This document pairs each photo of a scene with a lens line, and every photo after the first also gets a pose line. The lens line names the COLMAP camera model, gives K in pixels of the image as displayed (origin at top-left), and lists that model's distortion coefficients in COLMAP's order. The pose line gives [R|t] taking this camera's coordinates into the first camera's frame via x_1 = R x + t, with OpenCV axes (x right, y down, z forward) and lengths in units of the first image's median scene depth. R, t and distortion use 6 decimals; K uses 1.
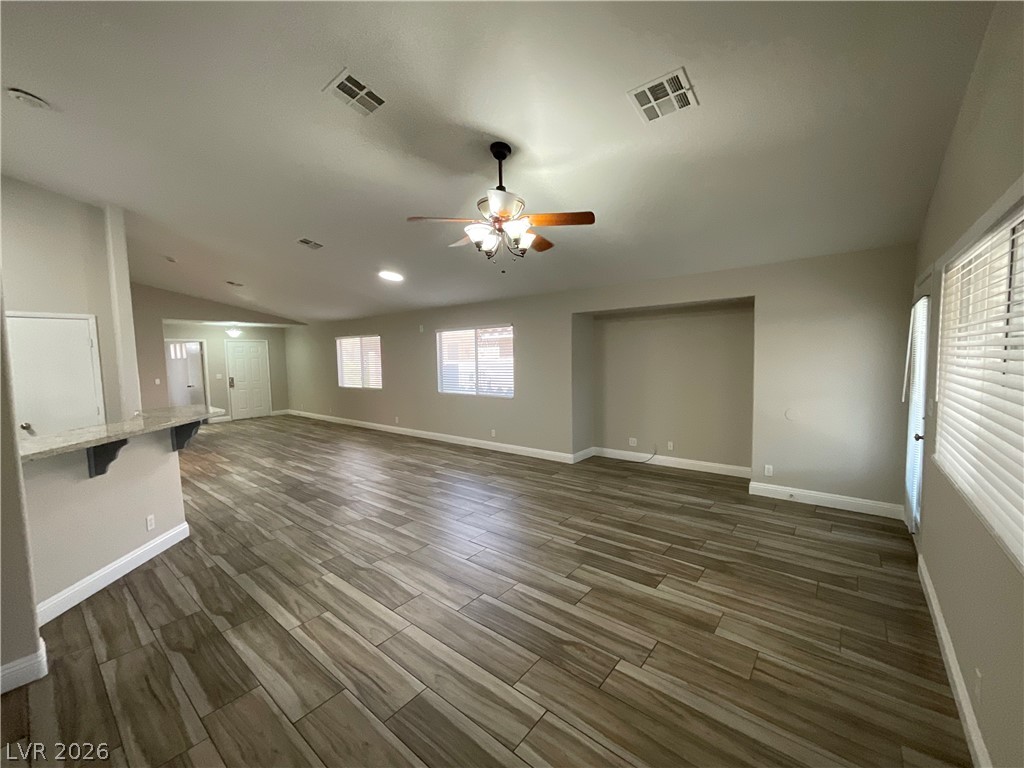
lens RADIAL K [[415.4, 0, 514.5], [0, 415.4, 385.4], [0, 0, 1]] dist [-0.000054, 0.000000]
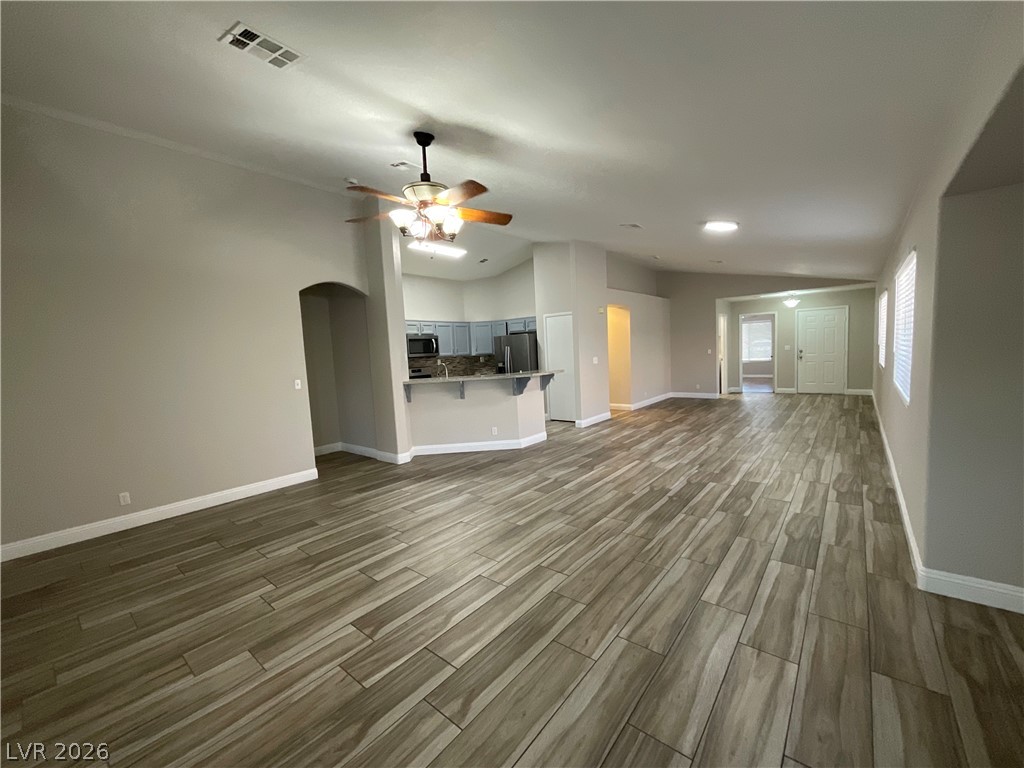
lens RADIAL K [[415.4, 0, 515.5], [0, 415.4, 385.7], [0, 0, 1]] dist [-0.000054, 0.000000]
pose [[-0.003735, 0.106140, -0.994344, 0.835589], [-0.024788, 0.994036, 0.106200, -0.058559], [0.999686, 0.025045, -0.001082, 0.992179]]
